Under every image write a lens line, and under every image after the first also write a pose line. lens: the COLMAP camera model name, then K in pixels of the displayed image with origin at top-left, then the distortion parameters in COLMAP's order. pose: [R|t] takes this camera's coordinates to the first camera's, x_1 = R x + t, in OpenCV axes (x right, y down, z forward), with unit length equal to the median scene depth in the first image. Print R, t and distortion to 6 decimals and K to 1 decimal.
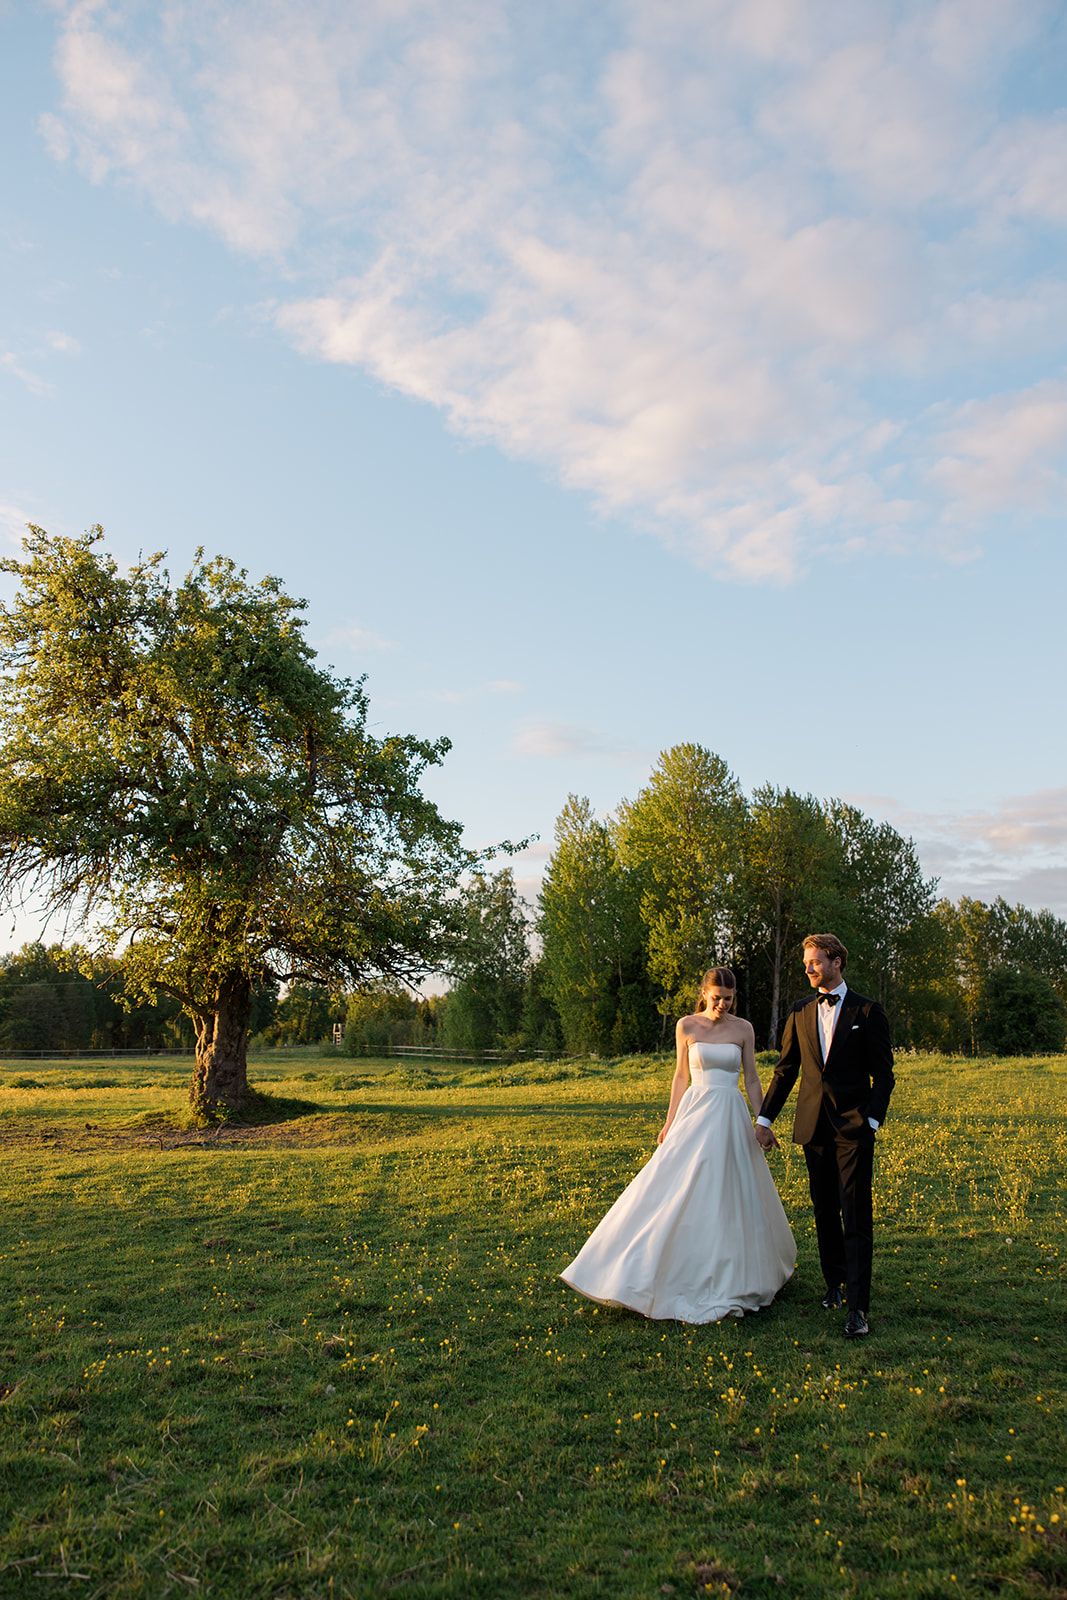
lens RADIAL K [[1270.0, 0, 517.0], [0, 1270.0, 788.5], [0, 0, 1]] dist [-0.000457, -0.012766]
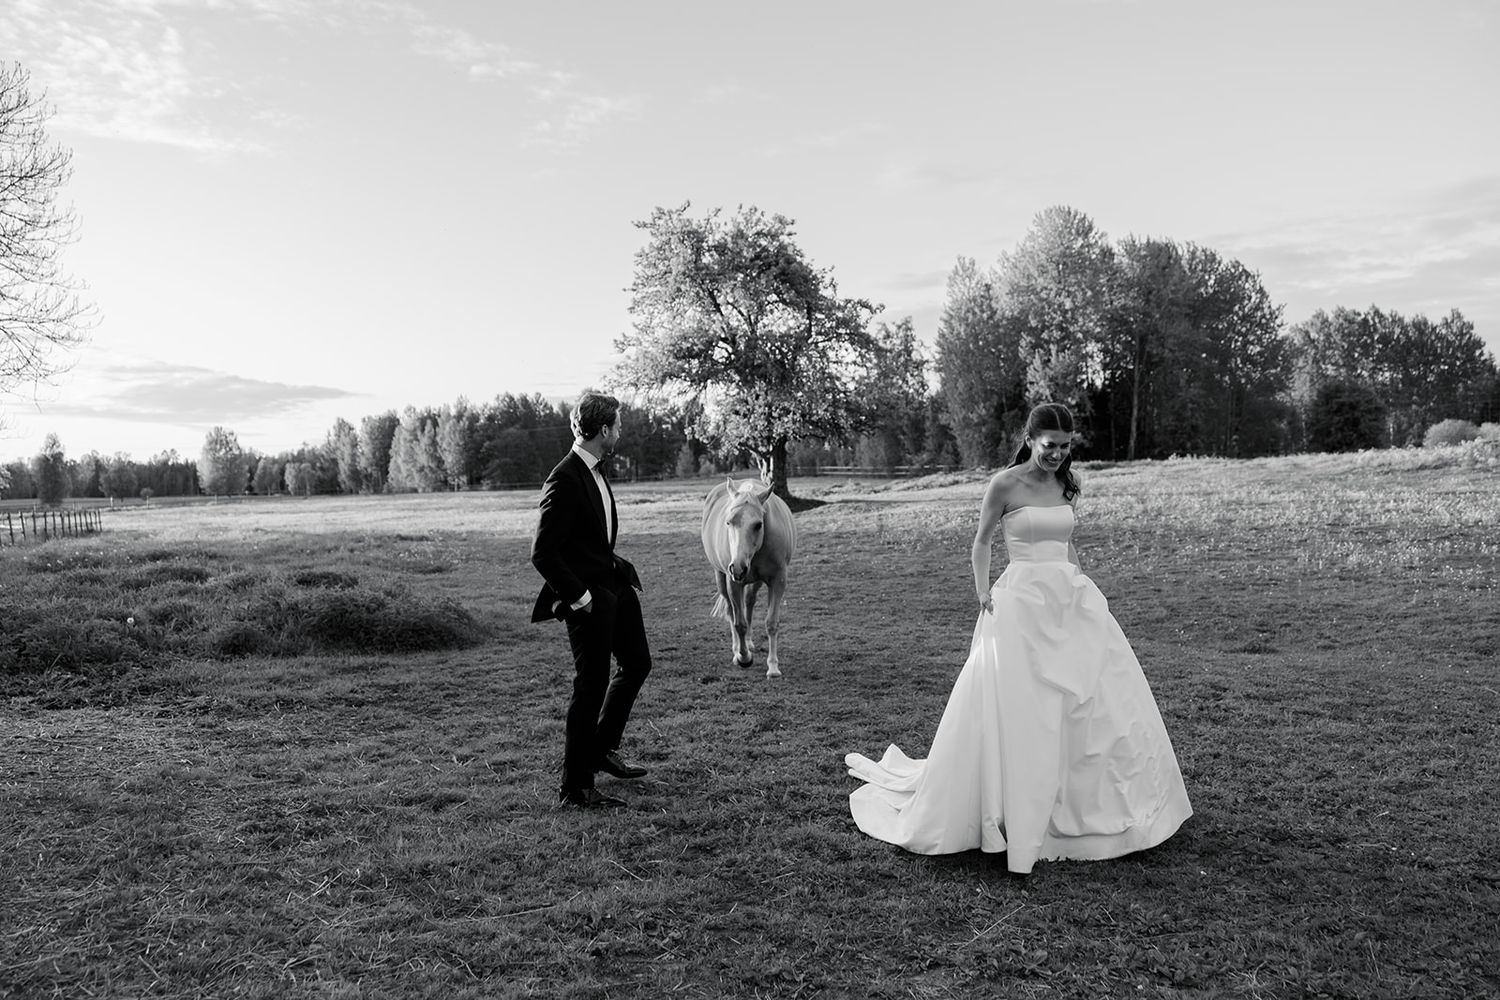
lens RADIAL K [[1190.6, 0, 747.5], [0, 1190.6, 503.9], [0, 0, 1]] dist [-0.000457, -0.012766]
pose [[0.988815, -0.038850, -0.144000, -0.009289], [0.071027, 0.971630, 0.225590, -0.121374], [0.131150, -0.233295, 0.963521, -0.565228]]
